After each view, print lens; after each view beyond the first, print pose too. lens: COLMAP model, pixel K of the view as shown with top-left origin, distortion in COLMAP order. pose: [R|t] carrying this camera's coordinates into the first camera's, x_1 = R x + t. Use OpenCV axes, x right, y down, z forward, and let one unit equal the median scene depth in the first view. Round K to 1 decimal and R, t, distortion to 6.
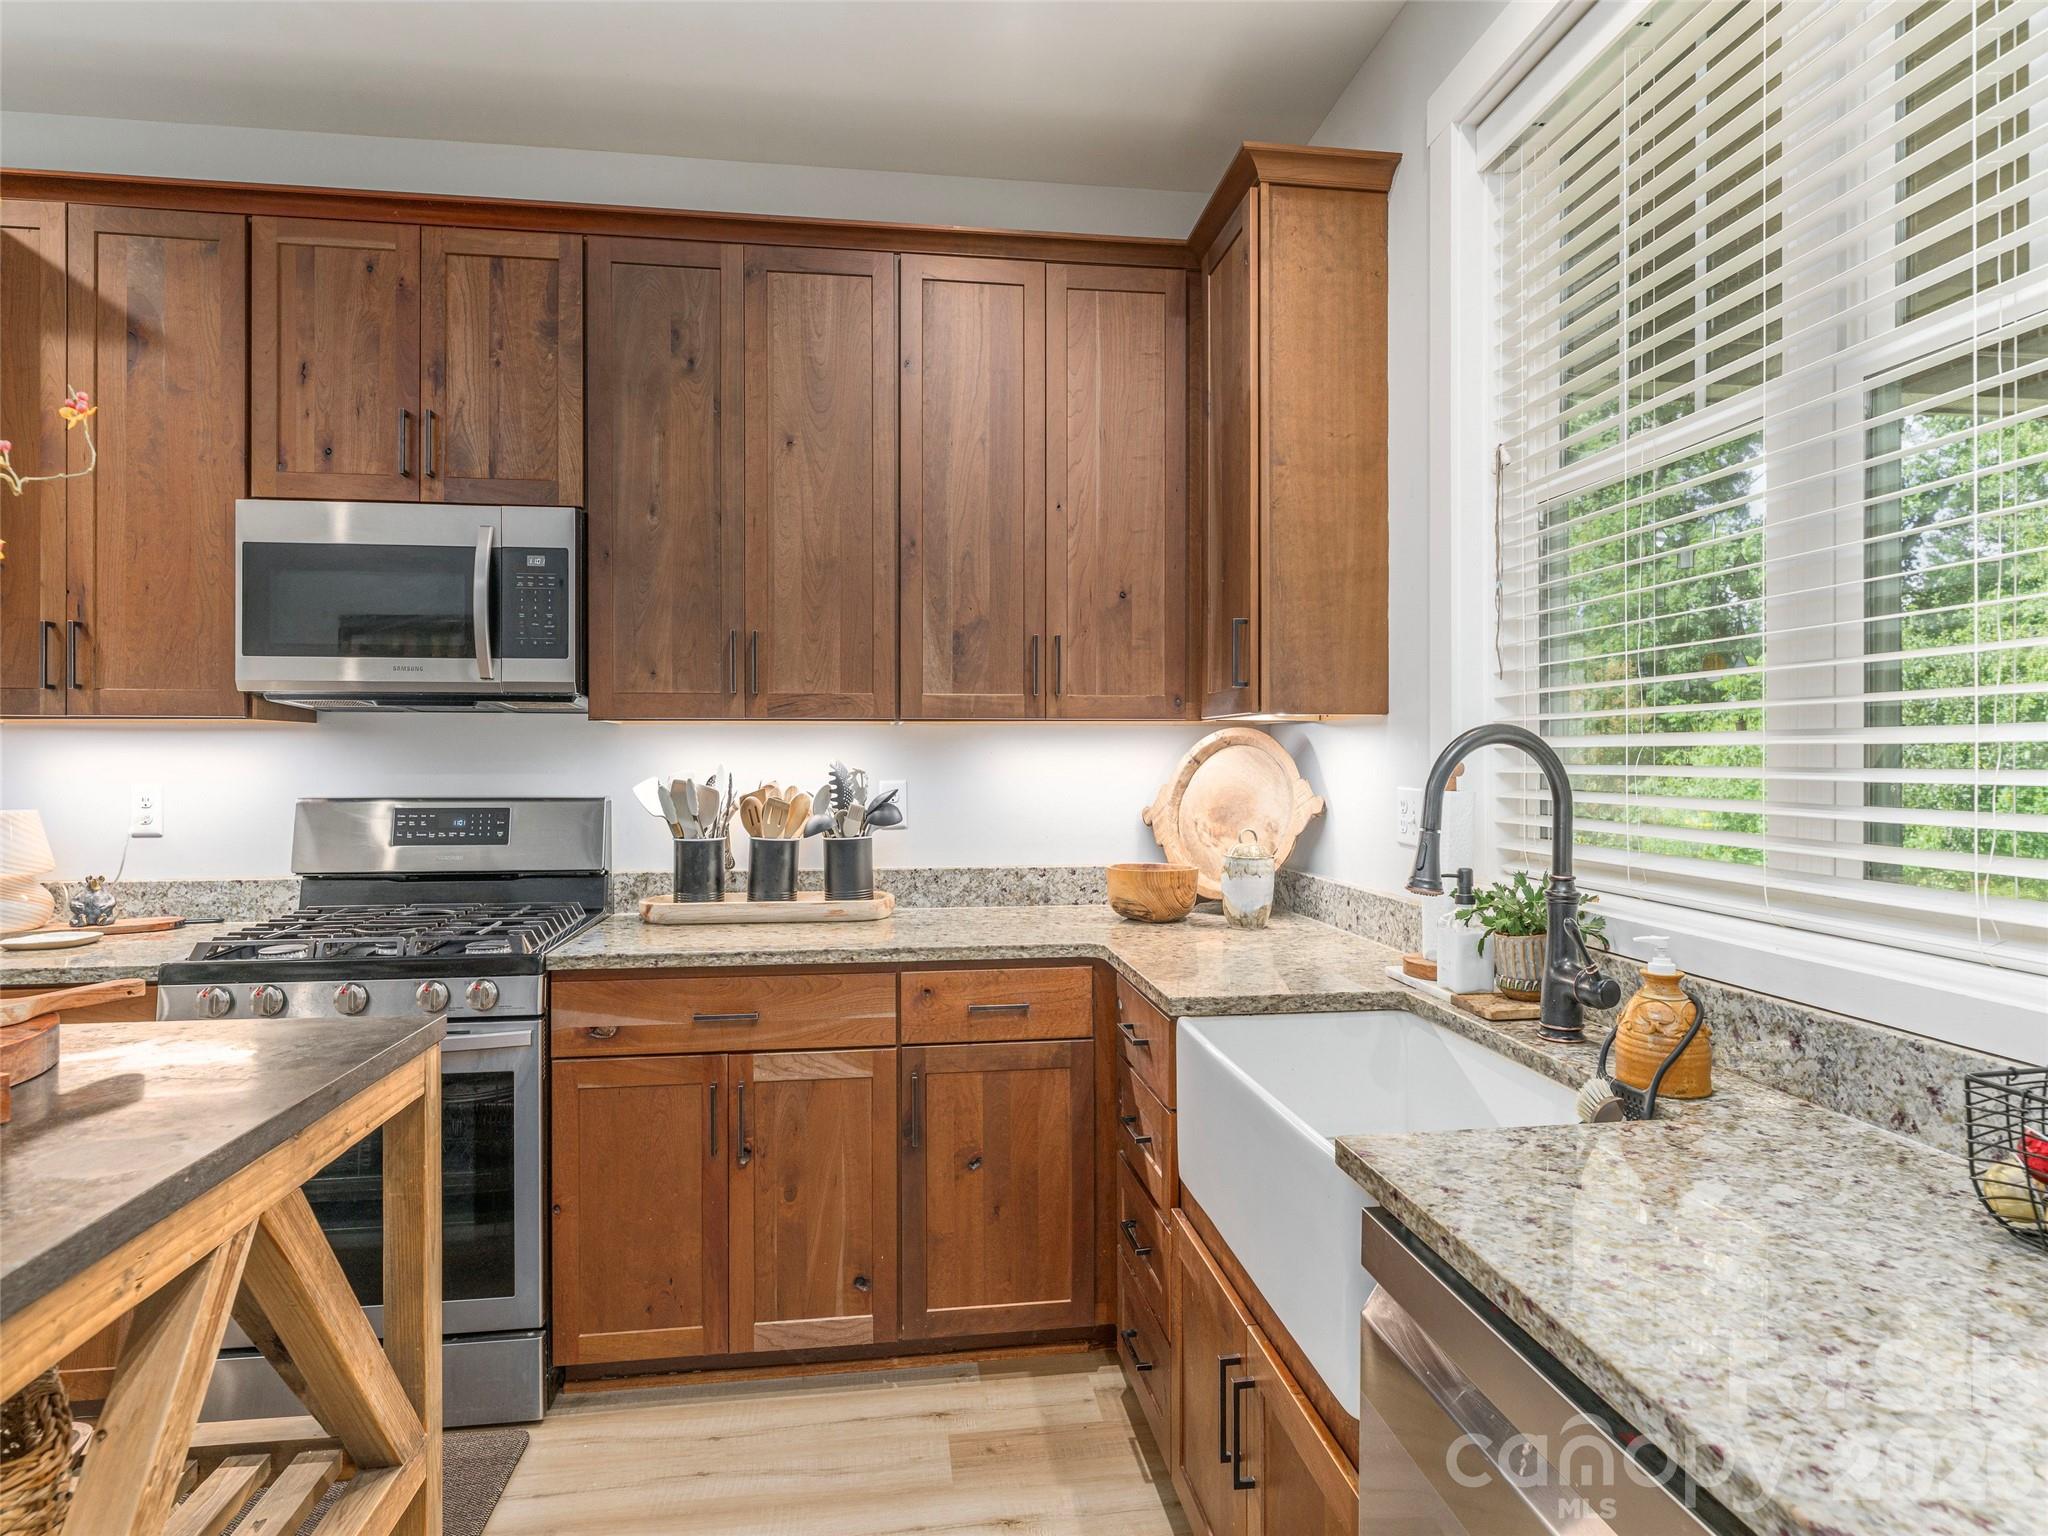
lens RADIAL K [[1117.6, 0, 1033.5], [0, 1117.6, 756.7], [0, 0, 1]] dist [0.003305, -0.004664]
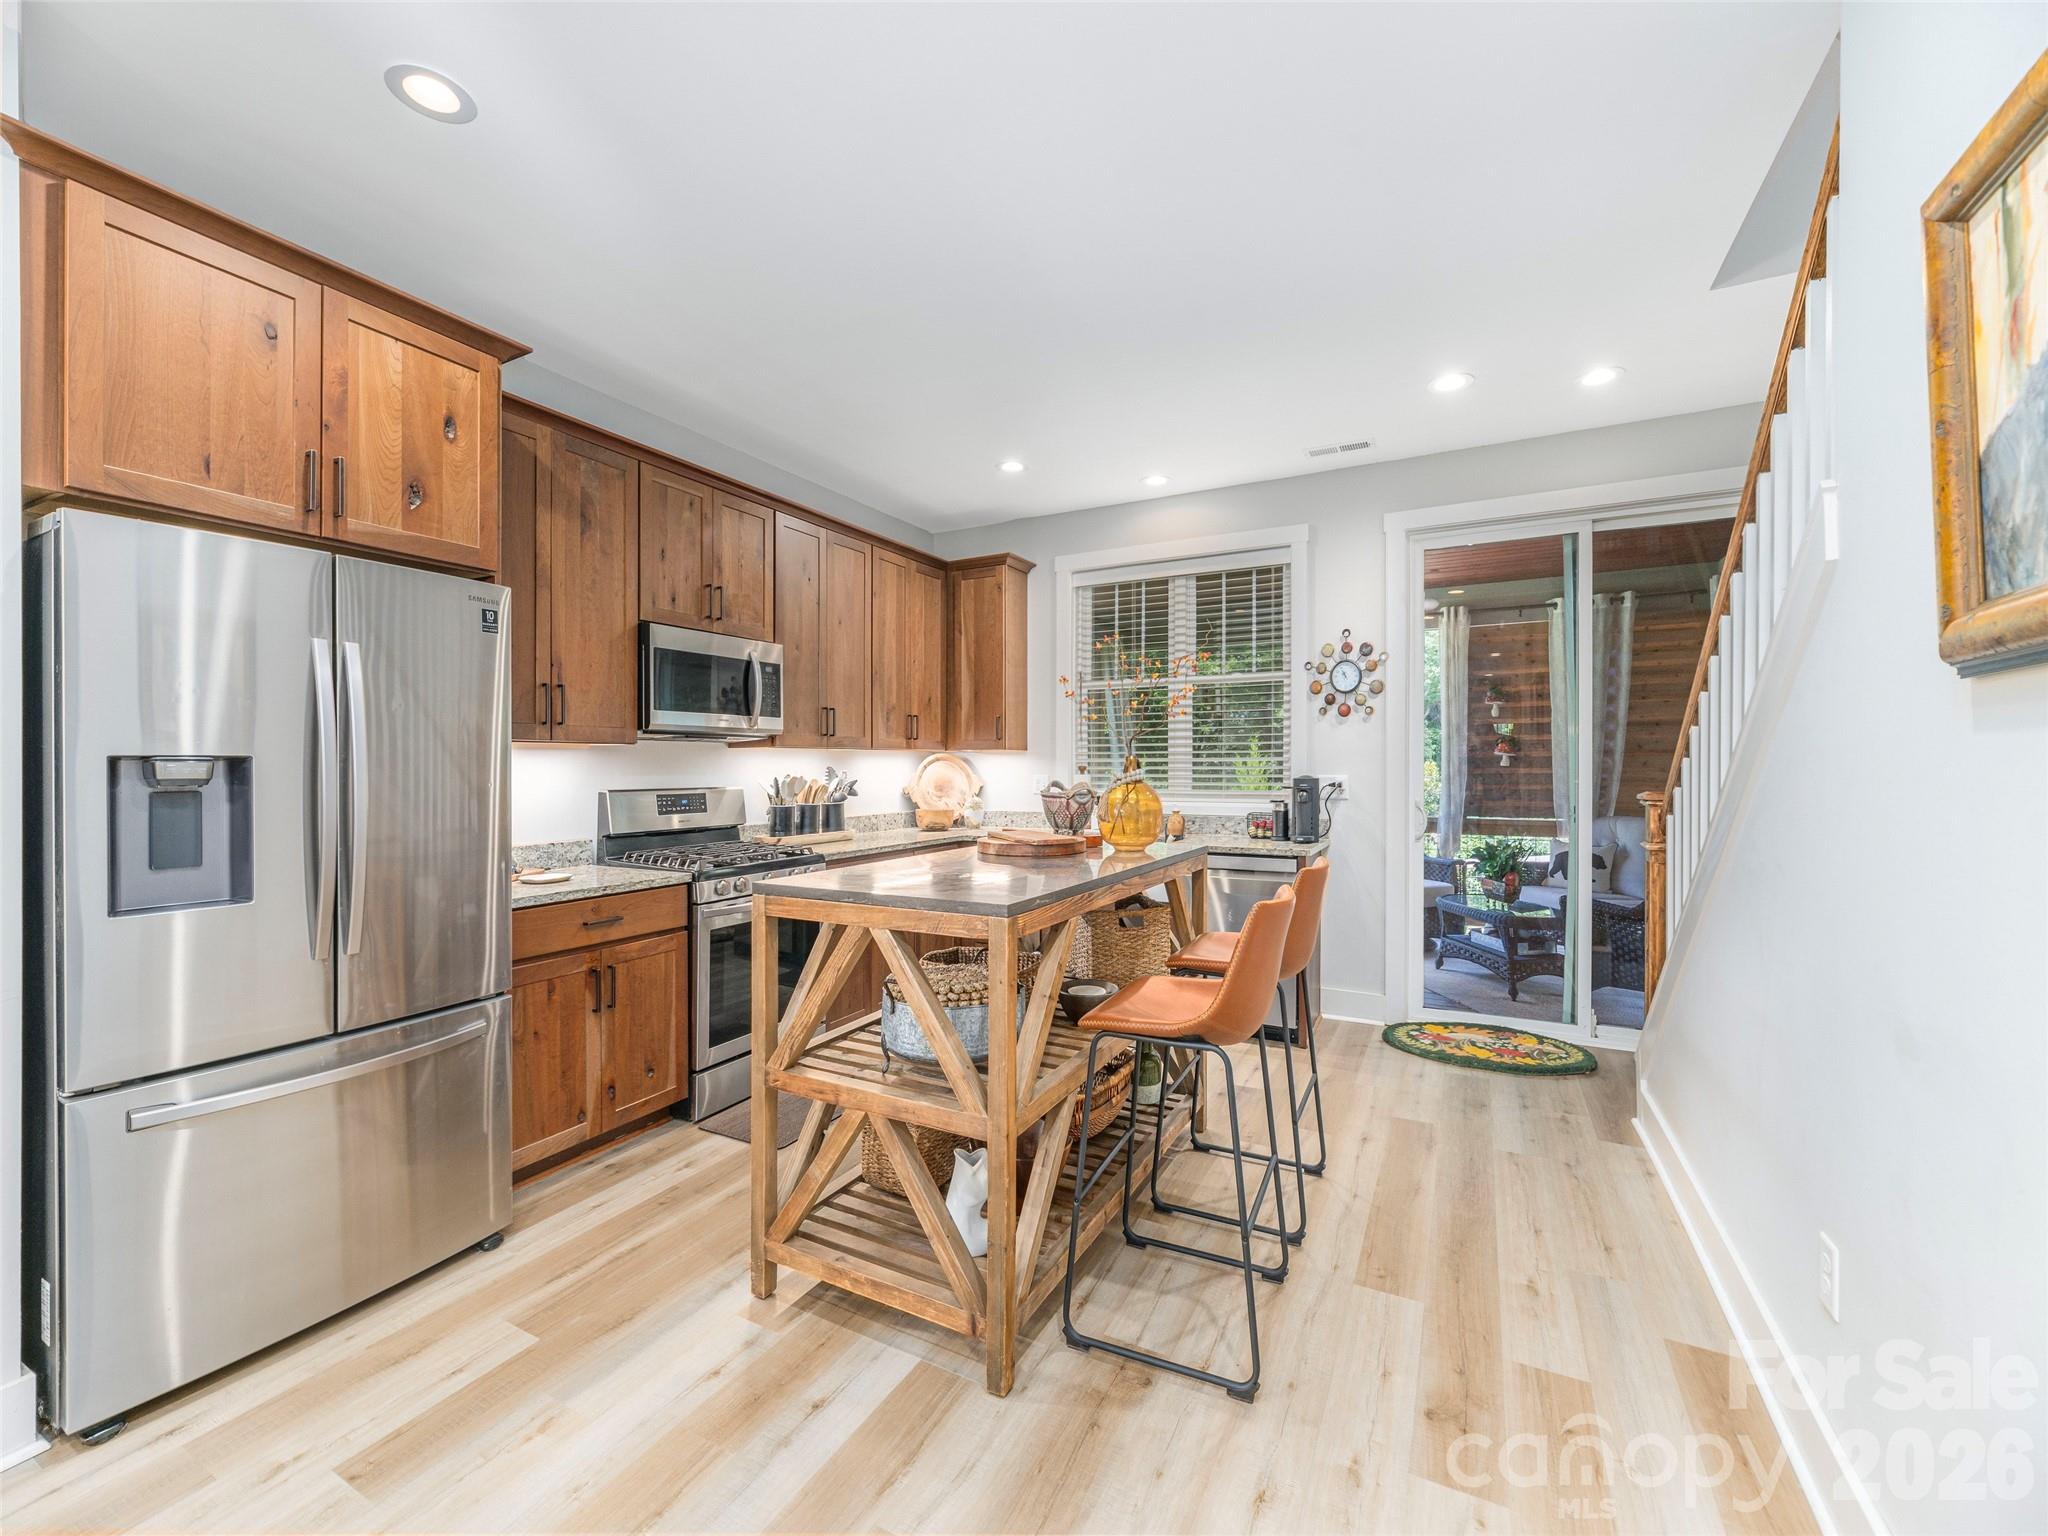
lens RADIAL K [[837.9, 0, 1059.4], [0, 837.9, 770.3], [0, 0, 1]] dist [0.002137, -0.000118]
pose [[0.559791, -0.007125, 0.828603, -1.378691], [0.004443, 0.999974, 0.005597, 0.002928], [-0.828622, 0.000549, 0.559808, -0.287603]]
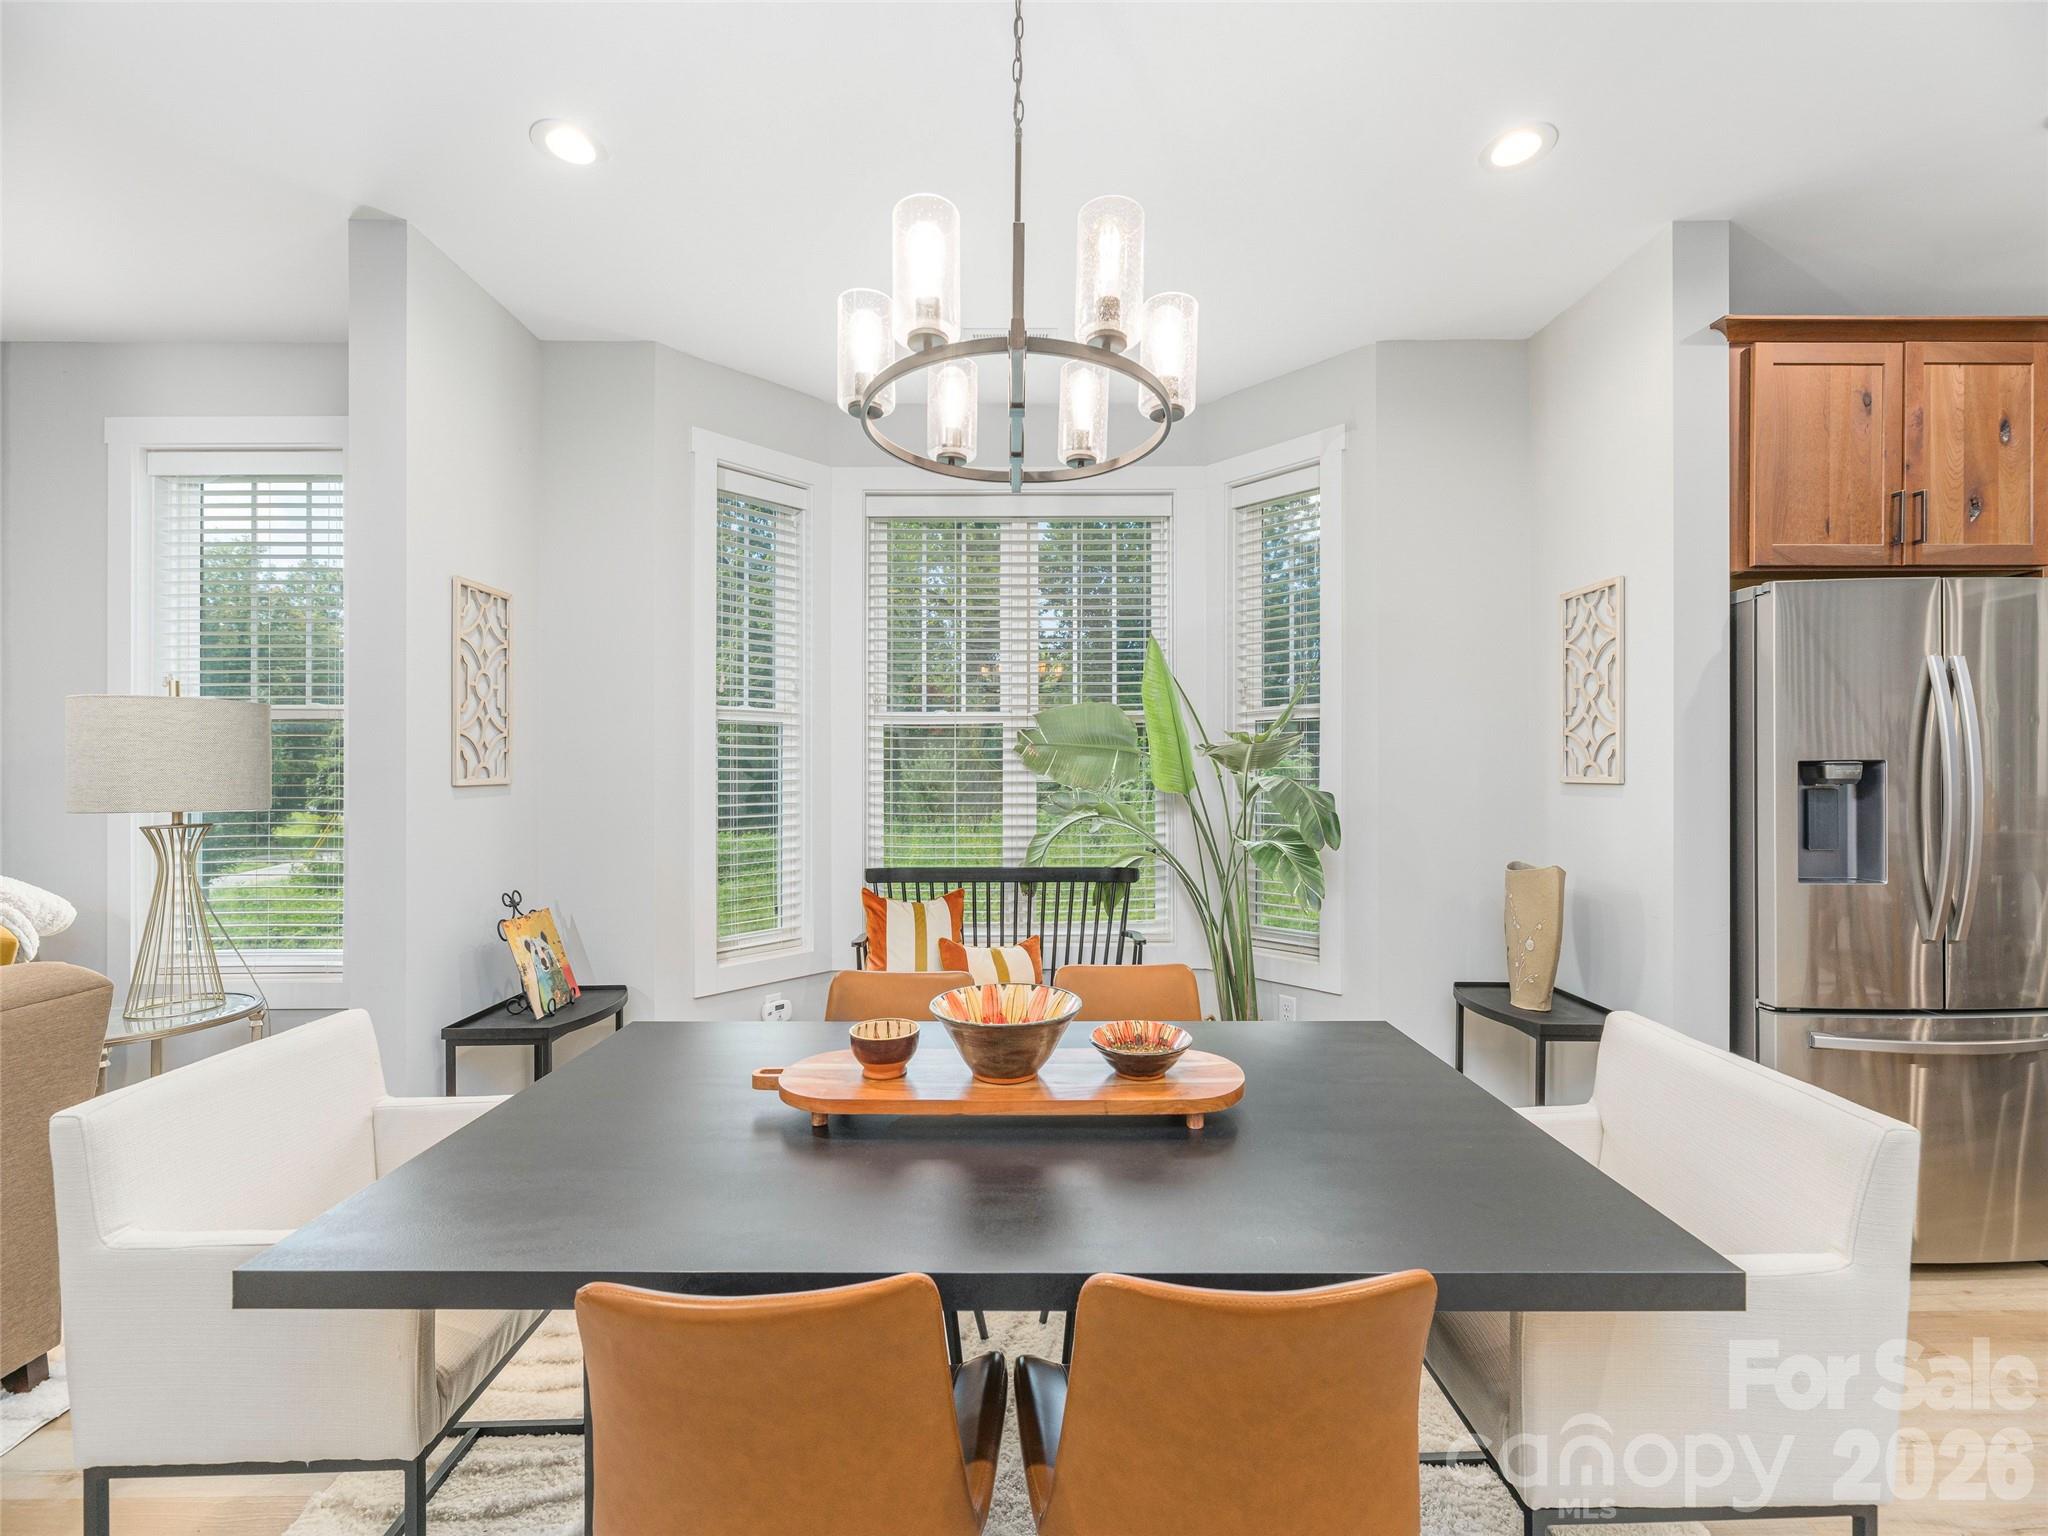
lens RADIAL K [[837.9, 0, 1025.9], [0, 837.9, 775.8], [0, 0, 1]] dist [0.002137, -0.000118]
pose [[0.991715, -0.003797, -0.128401, -1.940402], [0.004085, 0.999990, 0.001979, 0.001964], [0.128392, -0.002488, 0.991720, -0.273088]]
